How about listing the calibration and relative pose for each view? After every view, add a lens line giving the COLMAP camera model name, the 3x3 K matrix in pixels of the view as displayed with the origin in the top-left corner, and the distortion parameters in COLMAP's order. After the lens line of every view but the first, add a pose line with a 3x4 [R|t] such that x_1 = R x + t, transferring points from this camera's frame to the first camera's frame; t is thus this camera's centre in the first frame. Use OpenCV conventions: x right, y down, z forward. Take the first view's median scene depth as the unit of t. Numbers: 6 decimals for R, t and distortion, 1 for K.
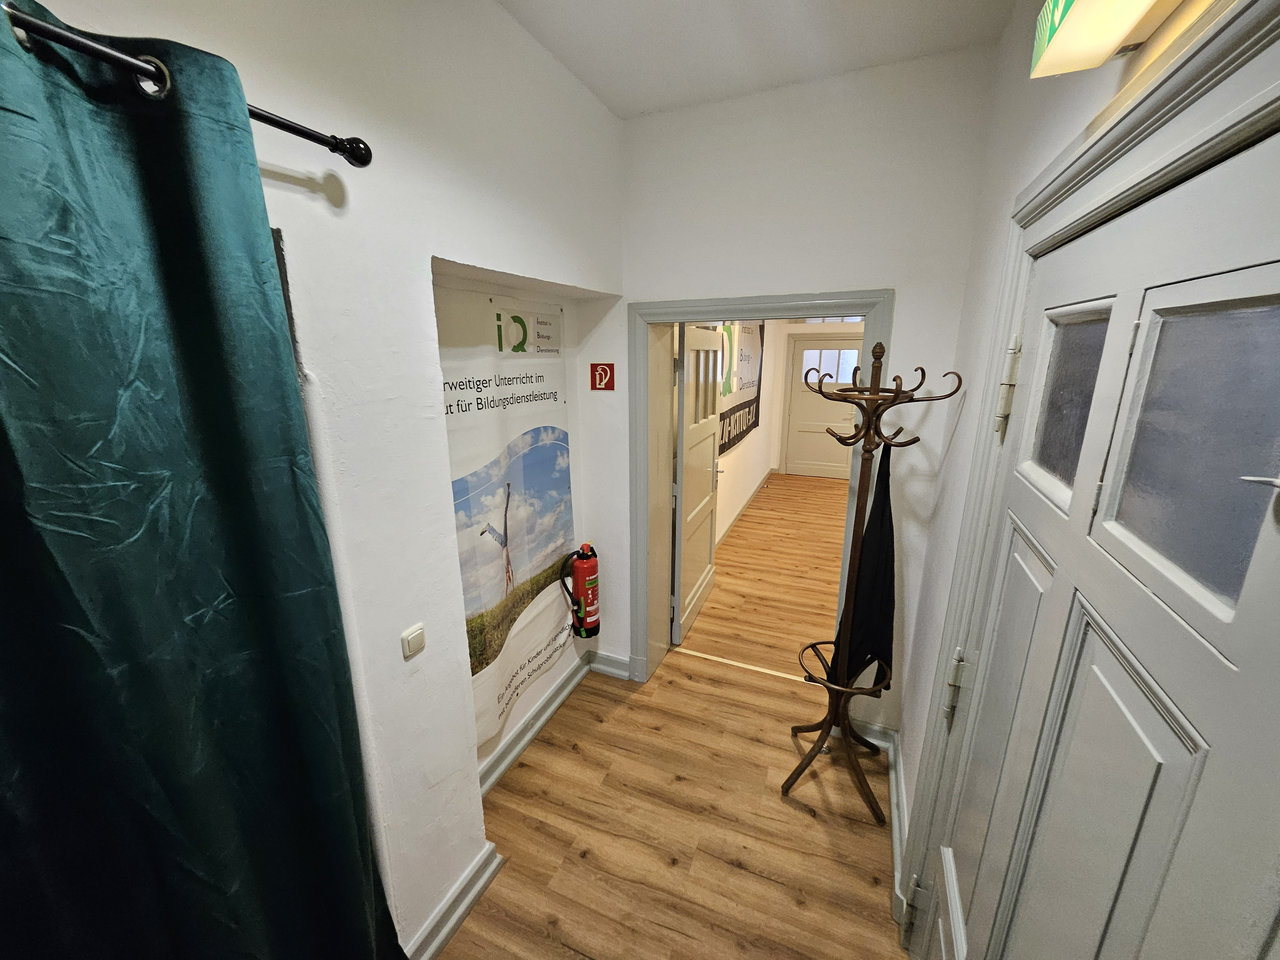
lens RADIAL K [[508.5, 0, 644.2], [0, 508.5, 478.9], [0, 0, 1]] dist [-0.001049, -0.000417]
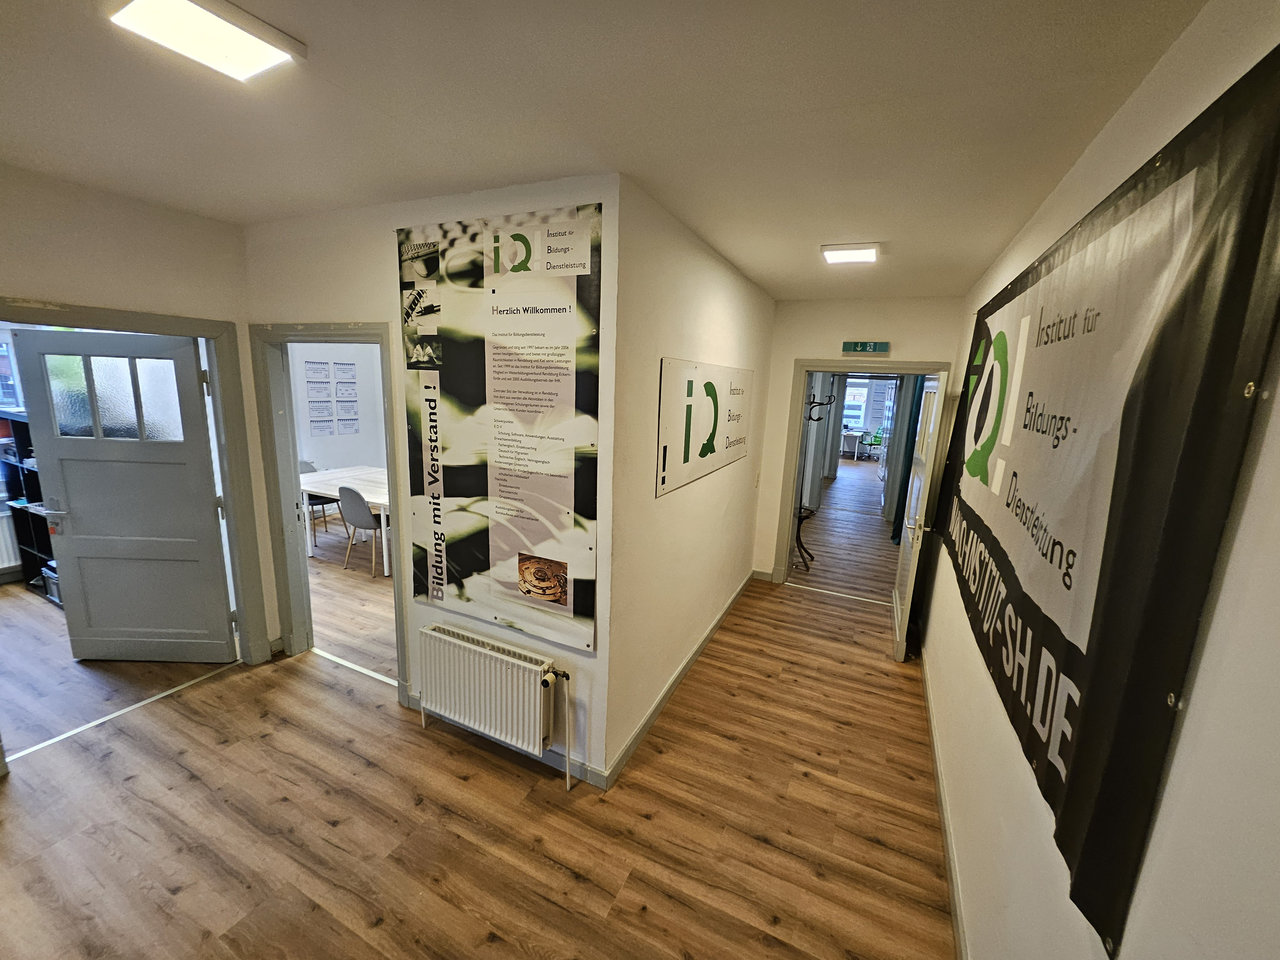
lens RADIAL K [[508.5, 0, 644.2], [0, 508.5, 478.9], [0, 0, 1]] dist [-0.001049, -0.000417]
pose [[-0.997389, -0.057546, 0.043625, 0.423098], [-0.032988, 0.900489, 0.433627, -0.335706], [-0.064237, 0.431056, -0.900036, 1.302750]]
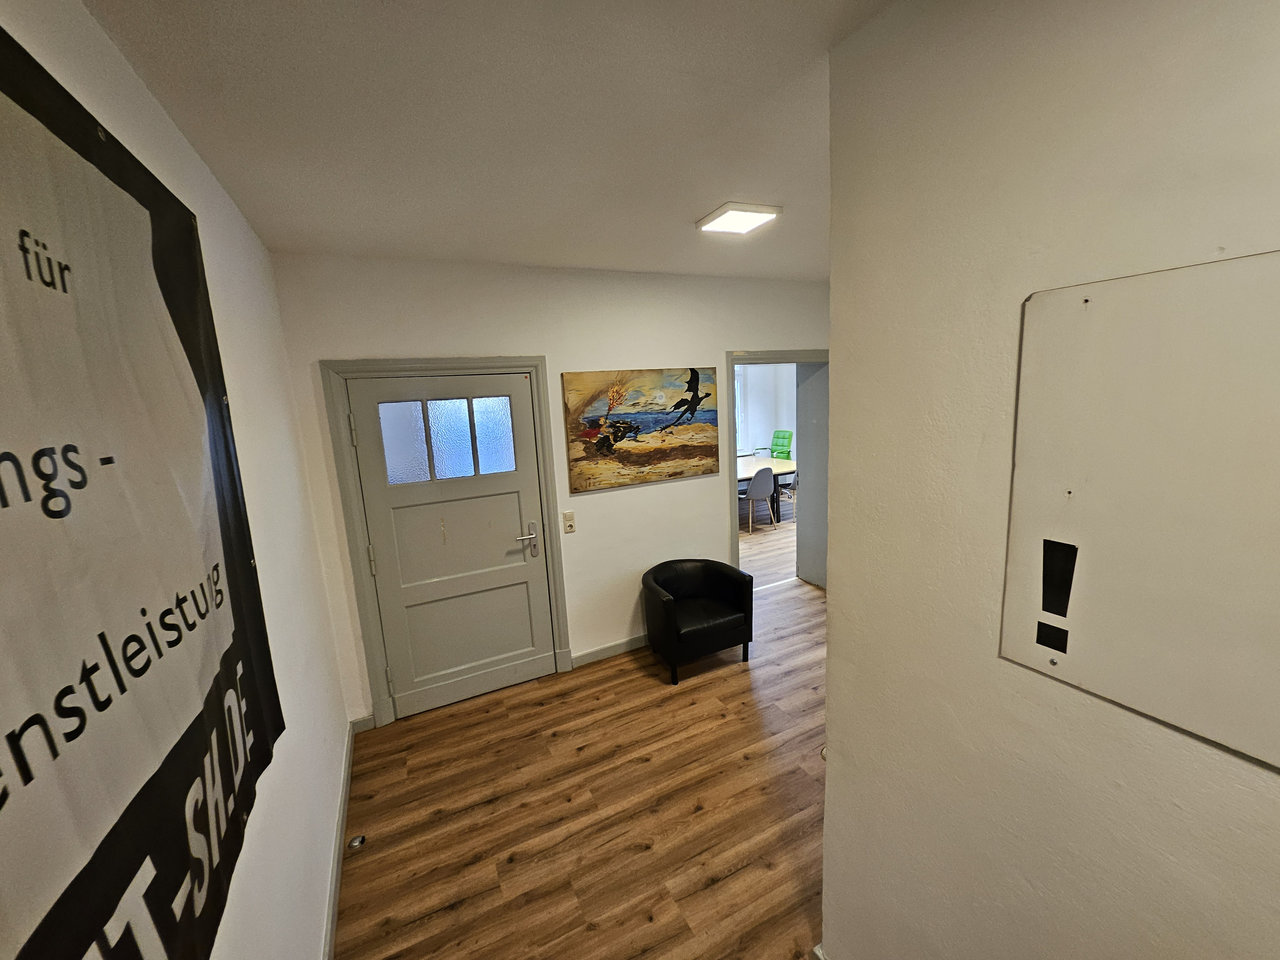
lens RADIAL K [[499.5, 0, 635.7], [0, 499.5, 480.0], [0, 0, 1]] dist [0.000351, 0.000816]
pose [[0.657020, -0.166604, 0.735234, 0.217833], [0.236305, 0.971637, 0.009006, -0.213998], [-0.715881, 0.167822, 0.677754, 0.849138]]
